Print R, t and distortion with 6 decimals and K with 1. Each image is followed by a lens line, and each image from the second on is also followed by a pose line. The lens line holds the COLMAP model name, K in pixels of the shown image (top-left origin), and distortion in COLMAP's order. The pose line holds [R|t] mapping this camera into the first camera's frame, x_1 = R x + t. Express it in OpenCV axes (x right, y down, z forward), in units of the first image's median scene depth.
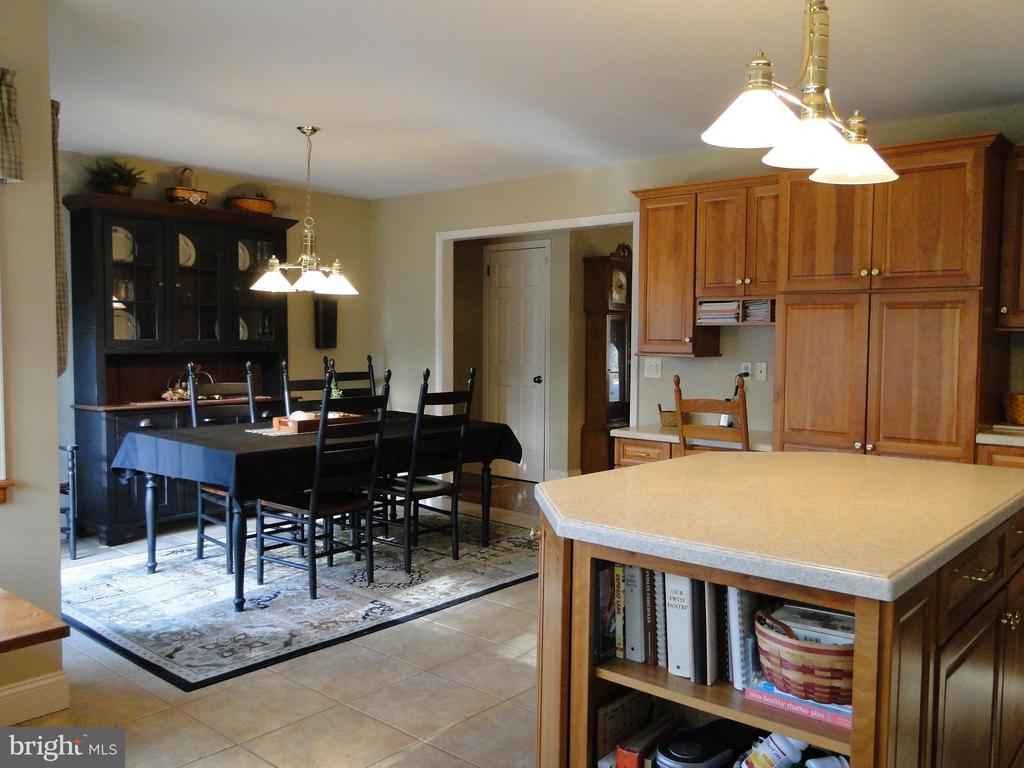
lens RADIAL K [[845.1, 0, 510.2], [0, 845.1, 384.7], [0, 0, 1]] dist [-0.005277, -0.004782]
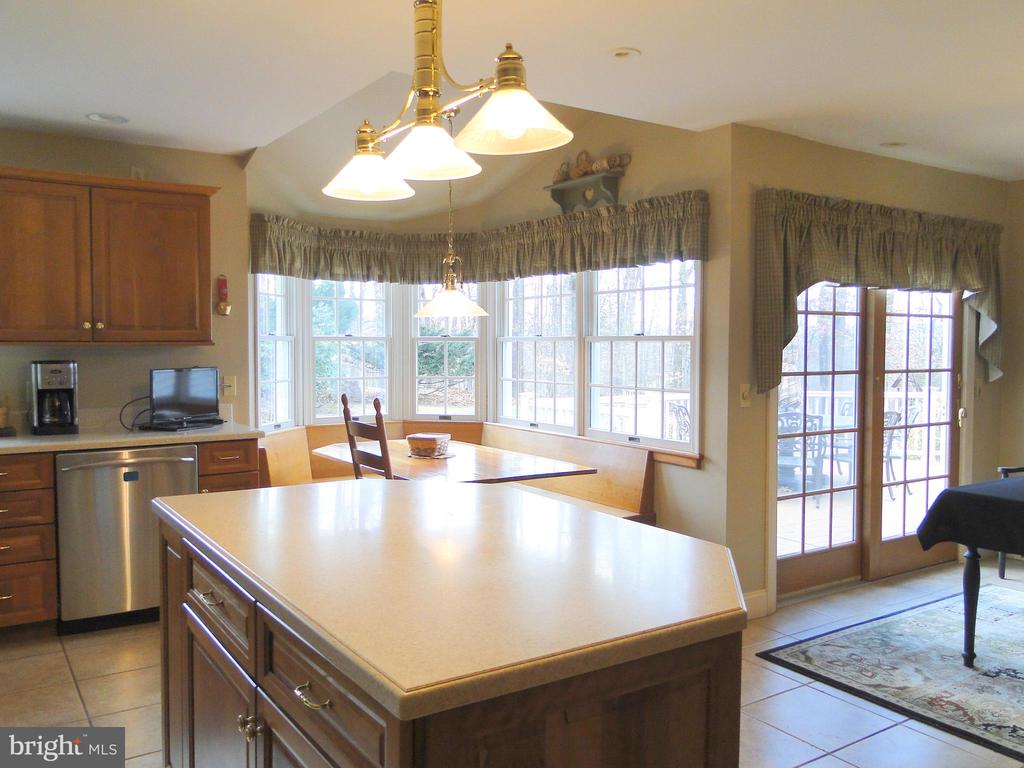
lens RADIAL K [[845.1, 0, 511.3], [0, 845.1, 380.1], [0, 0, 1]] dist [-0.005277, -0.004782]
pose [[-0.268153, 0.039386, -0.962571, 0.724434], [-0.056116, 0.996829, 0.056421, -0.068141], [0.961741, 0.069145, -0.265092, 0.793886]]
